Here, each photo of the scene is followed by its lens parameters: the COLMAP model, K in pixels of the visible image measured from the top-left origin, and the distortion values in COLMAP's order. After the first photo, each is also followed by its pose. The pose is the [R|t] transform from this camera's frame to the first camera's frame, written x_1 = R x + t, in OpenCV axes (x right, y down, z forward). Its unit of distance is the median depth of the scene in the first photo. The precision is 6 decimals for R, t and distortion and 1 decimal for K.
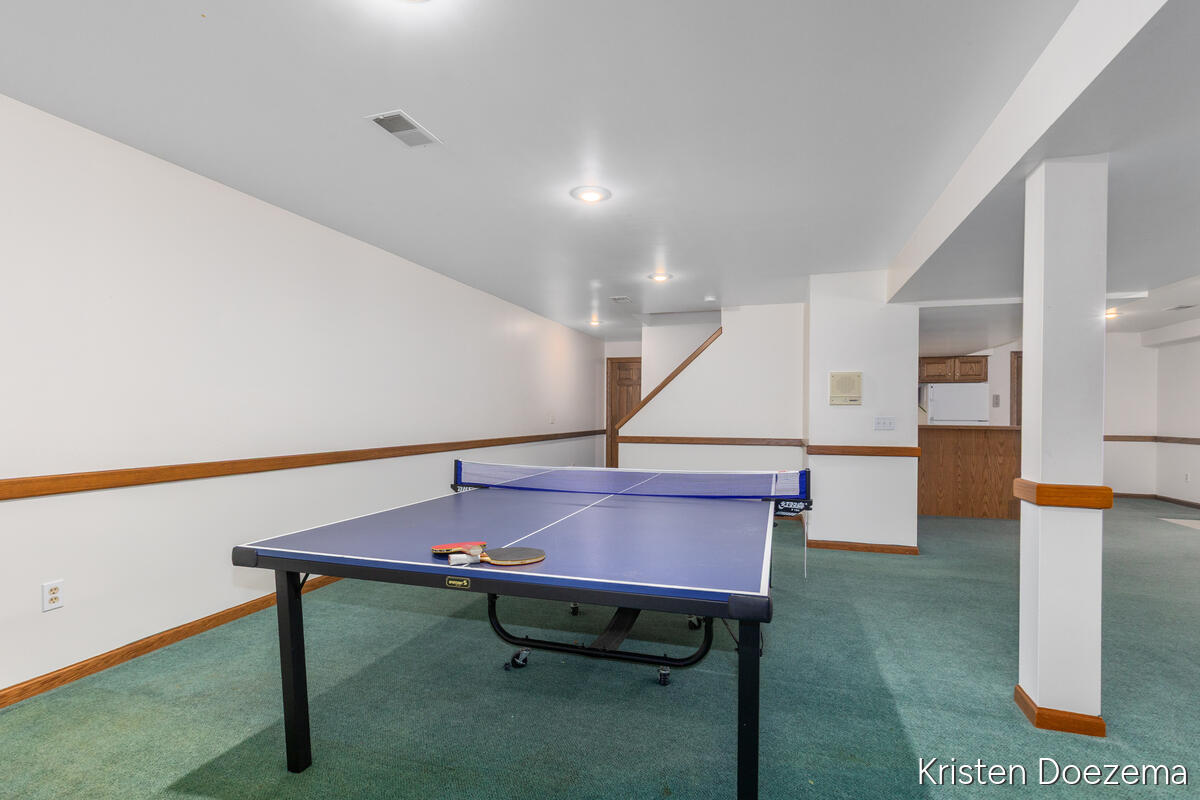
lens RADIAL K [[550.7, 0, 601.8], [0, 550.7, 408.4], [0, 0, 1]] dist [0.002789, 0.000362]
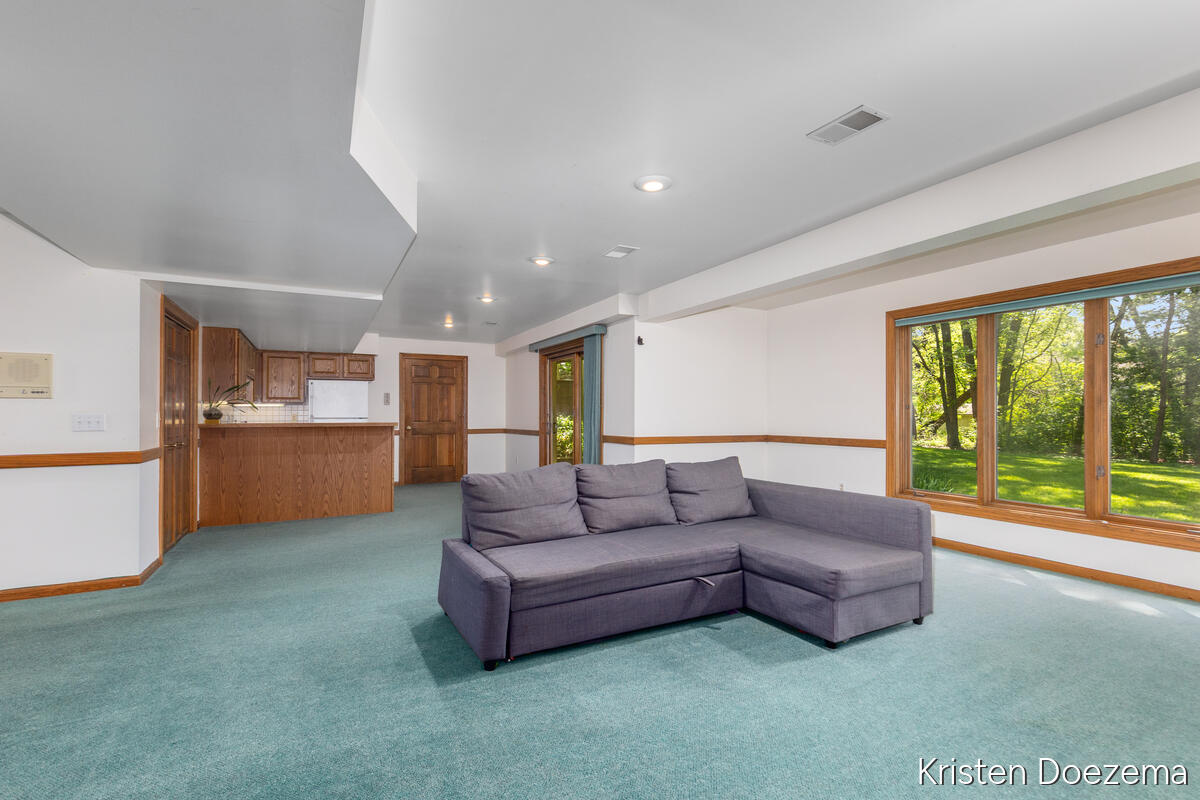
lens RADIAL K [[550.7, 0, 602.1], [0, 550.7, 403.5], [0, 0, 1]] dist [0.002789, 0.000362]
pose [[0.702745, 0.005632, 0.711419, 0.344500], [0.000295, 0.999966, -0.008208, 0.005052], [-0.711442, 0.005978, 0.702720, -0.035758]]
